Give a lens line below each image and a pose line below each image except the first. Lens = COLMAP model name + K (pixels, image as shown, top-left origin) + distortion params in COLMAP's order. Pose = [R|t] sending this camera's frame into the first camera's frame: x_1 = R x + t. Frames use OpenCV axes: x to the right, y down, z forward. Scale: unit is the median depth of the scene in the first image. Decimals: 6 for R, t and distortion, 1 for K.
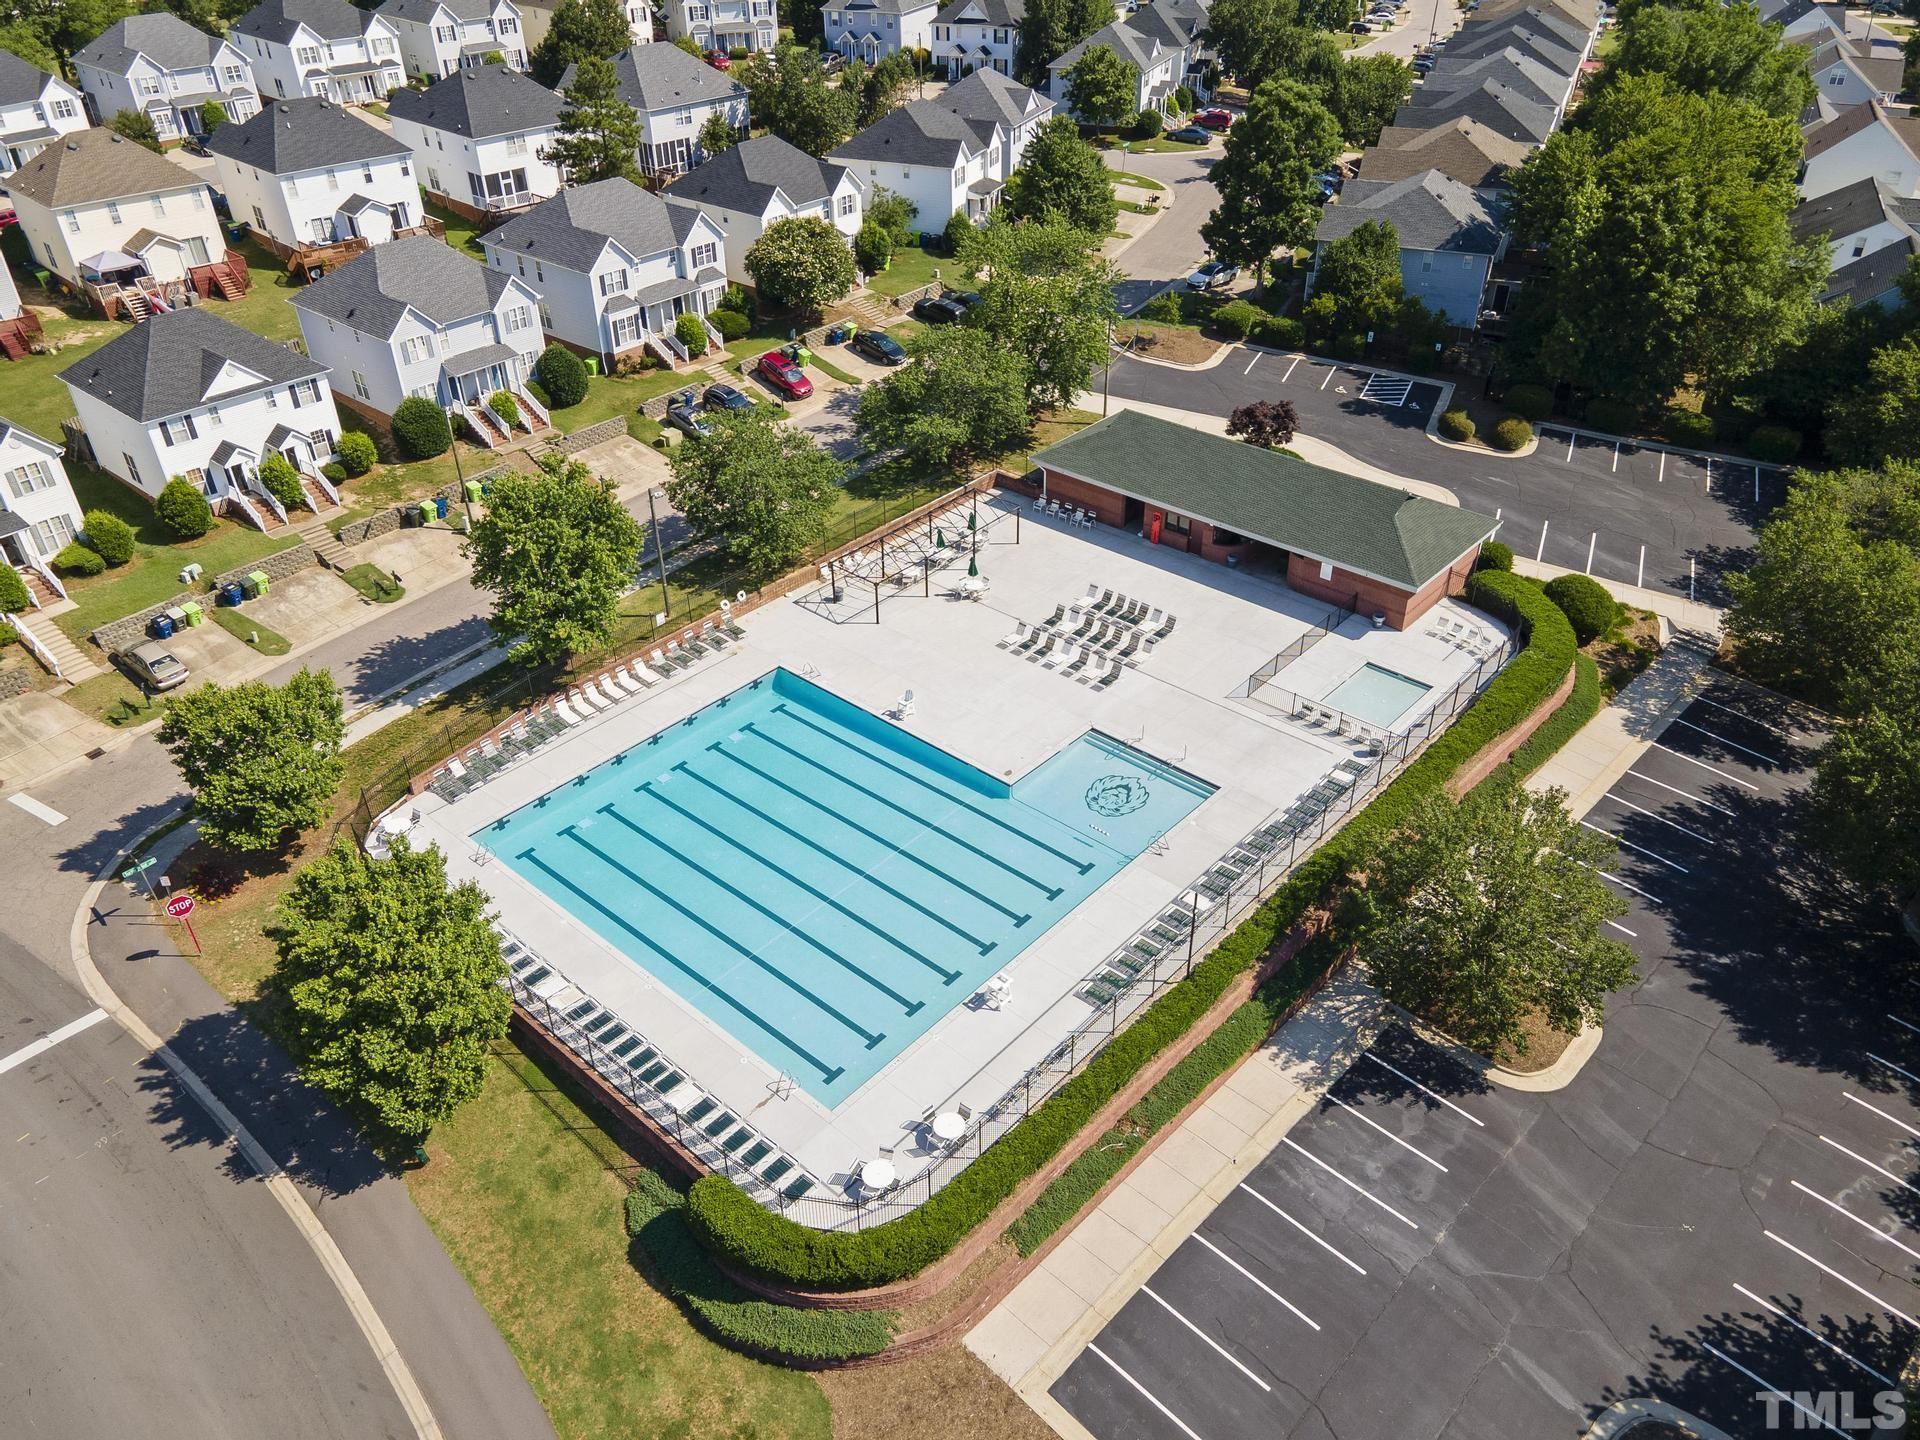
lens RADIAL K [[1340.8, 0, 950.0], [0, 1340.8, 715.8], [0, 0, 1]] dist [-0.005579, 0.065906]
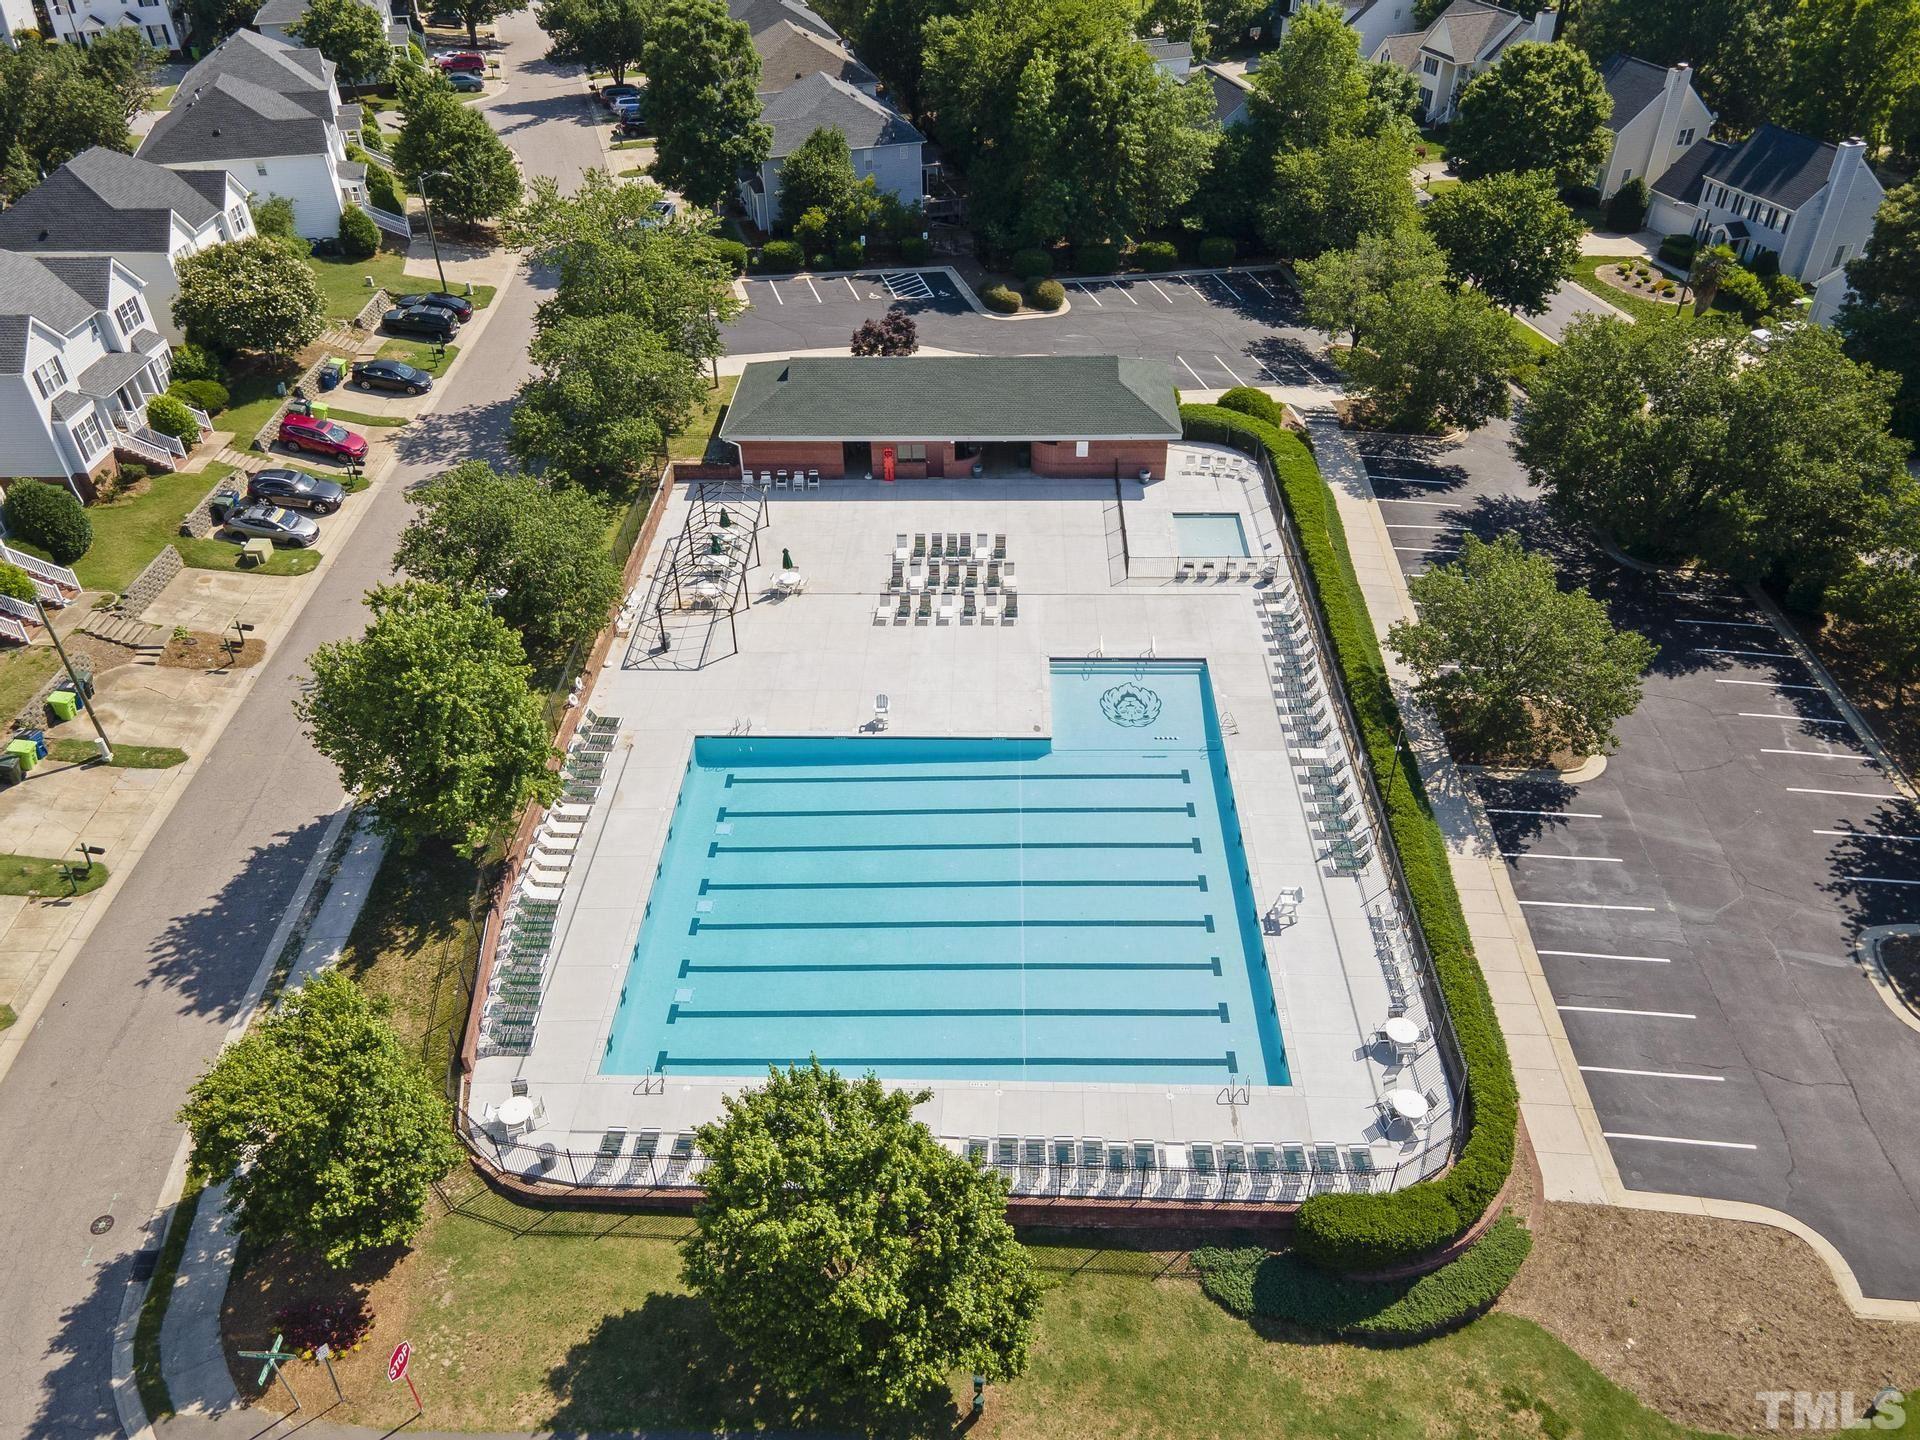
lens RADIAL K [[1340.8, 0, 950.0], [0, 1340.8, 715.8], [0, 0, 1]] dist [-0.005579, 0.065906]
pose [[0.774081, -0.389815, 0.498842, -0.405907], [0.370576, 0.917852, 0.142202, -0.105793], [-0.513295, 0.074783, 0.854948, 0.186491]]
